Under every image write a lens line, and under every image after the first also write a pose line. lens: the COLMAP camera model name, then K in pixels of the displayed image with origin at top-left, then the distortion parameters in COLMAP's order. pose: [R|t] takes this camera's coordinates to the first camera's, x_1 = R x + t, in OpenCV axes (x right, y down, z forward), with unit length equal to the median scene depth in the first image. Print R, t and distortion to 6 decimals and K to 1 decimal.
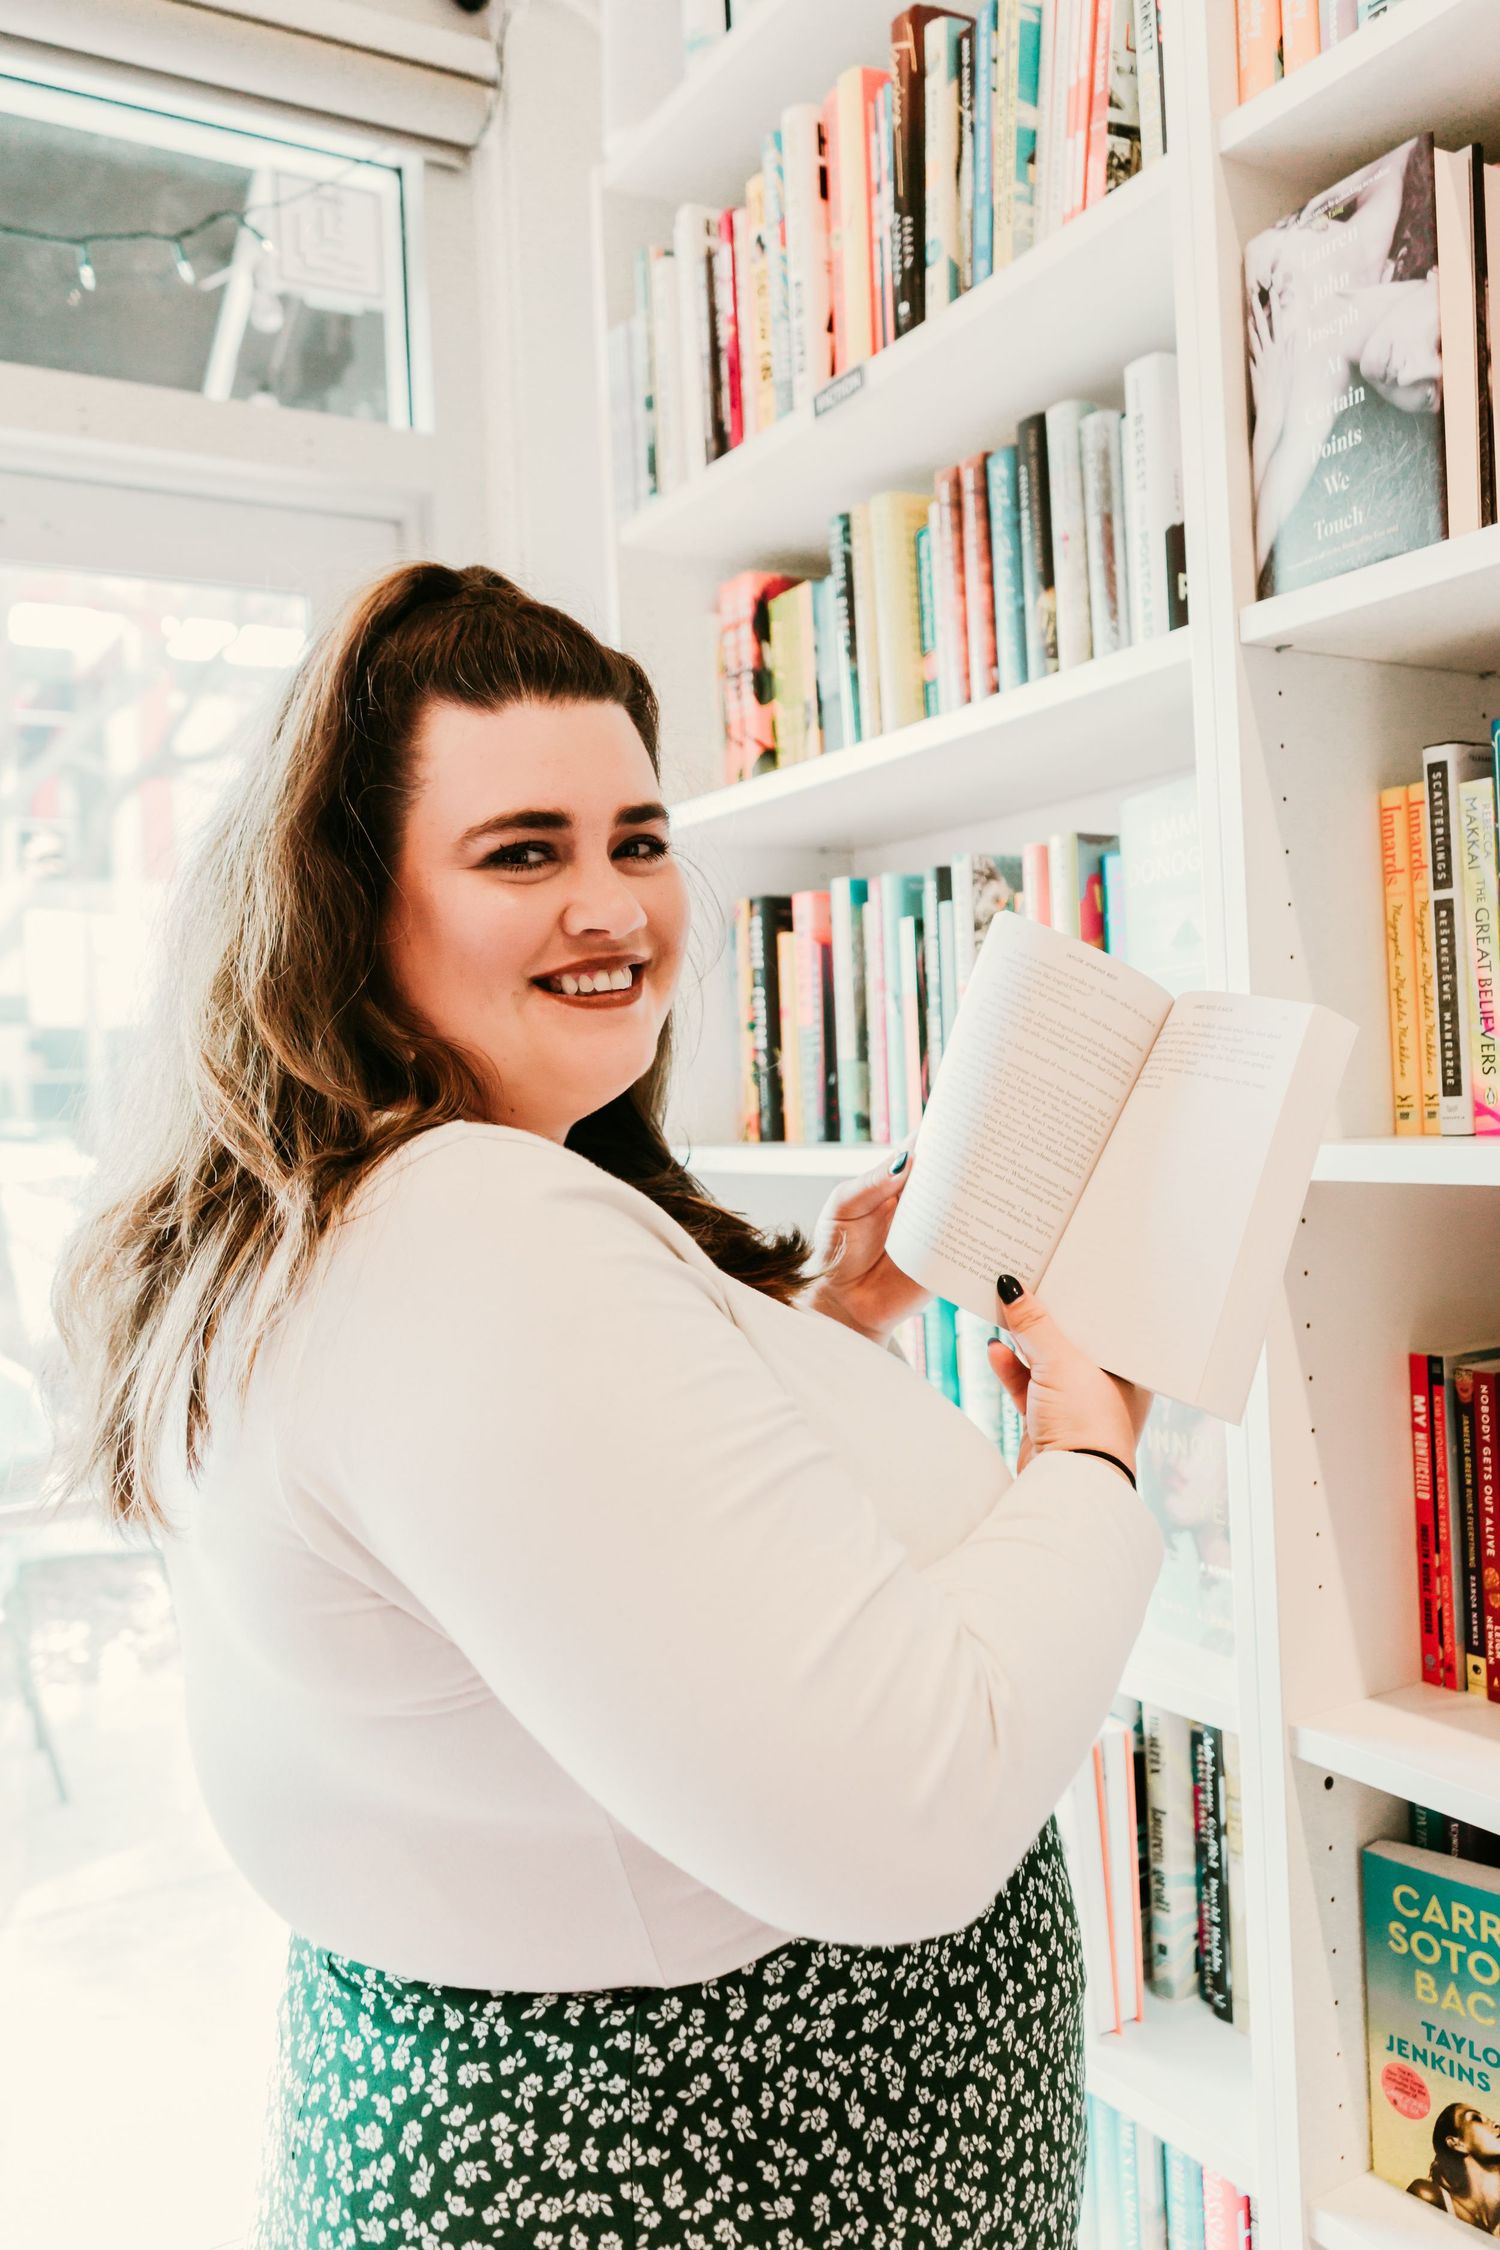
lens RADIAL K [[1788.8, 0, 754.1], [0, 1788.8, 1125.0], [0, 0, 1]] dist [-0.009892, 0.004666]
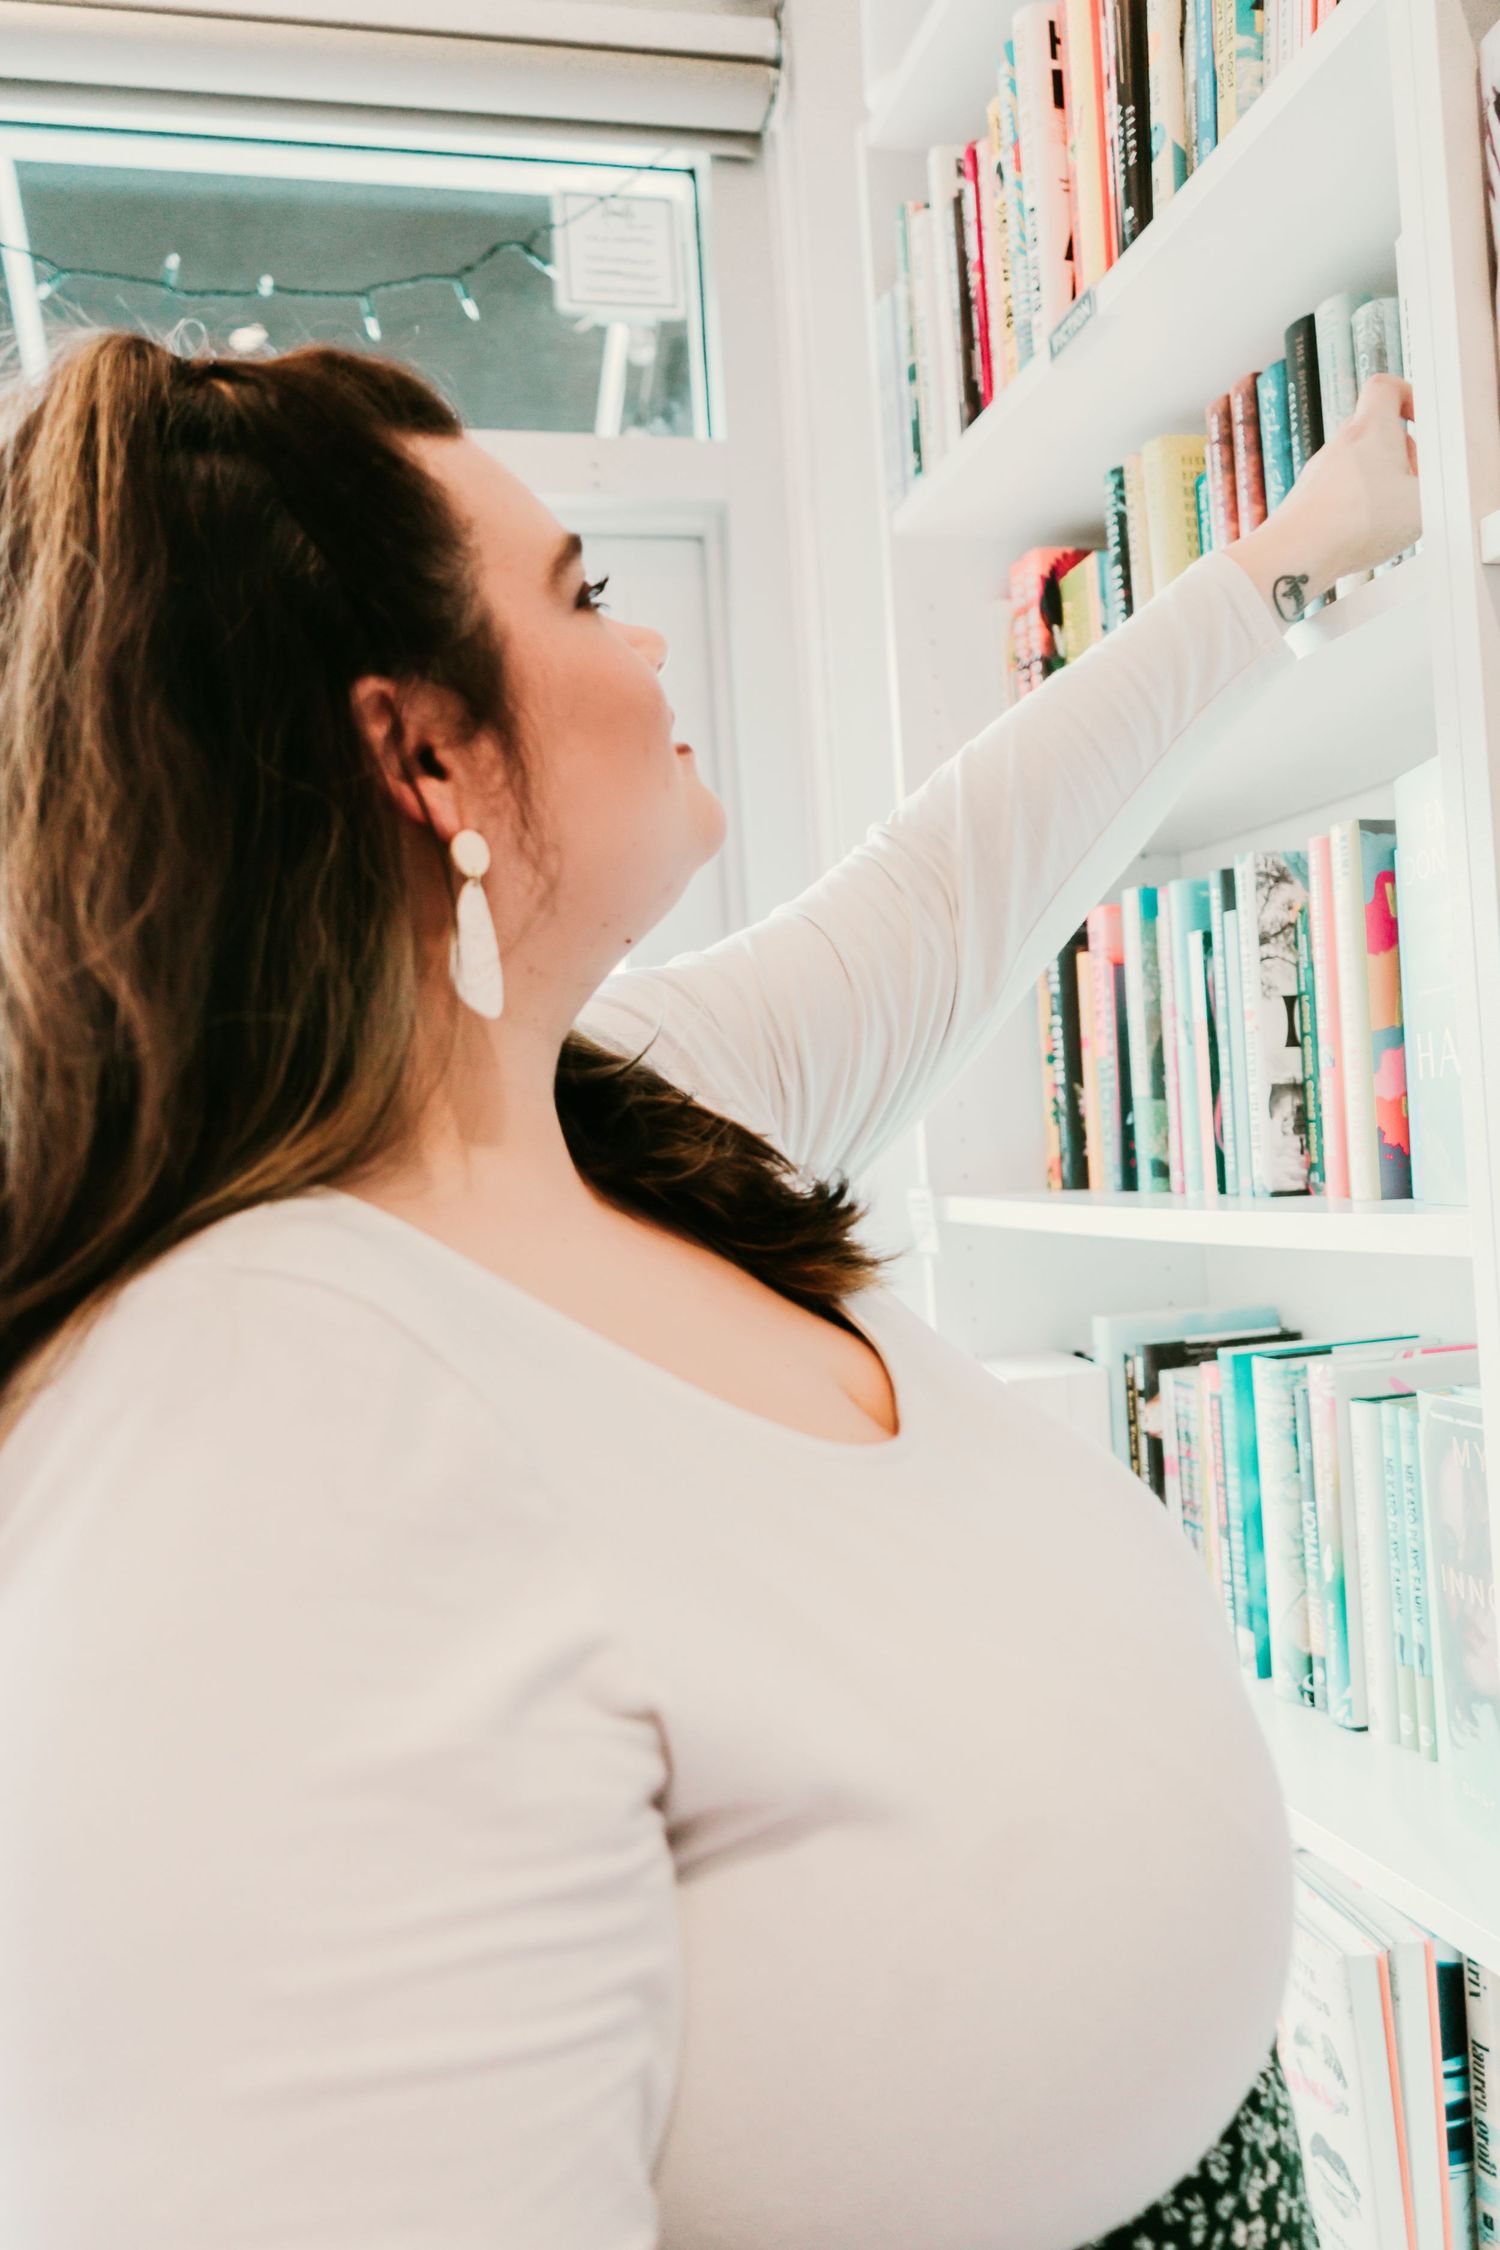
lens RADIAL K [[1788.8, 0, 748.9], [0, 1788.8, 1121.3], [0, 0, 1]] dist [-0.009892, 0.004666]
pose [[0.953890, -0.013578, -0.299850, 0.145826], [0.010771, 0.999881, -0.011012, -0.019309], [0.299964, 0.007275, 0.953923, 0.131482]]
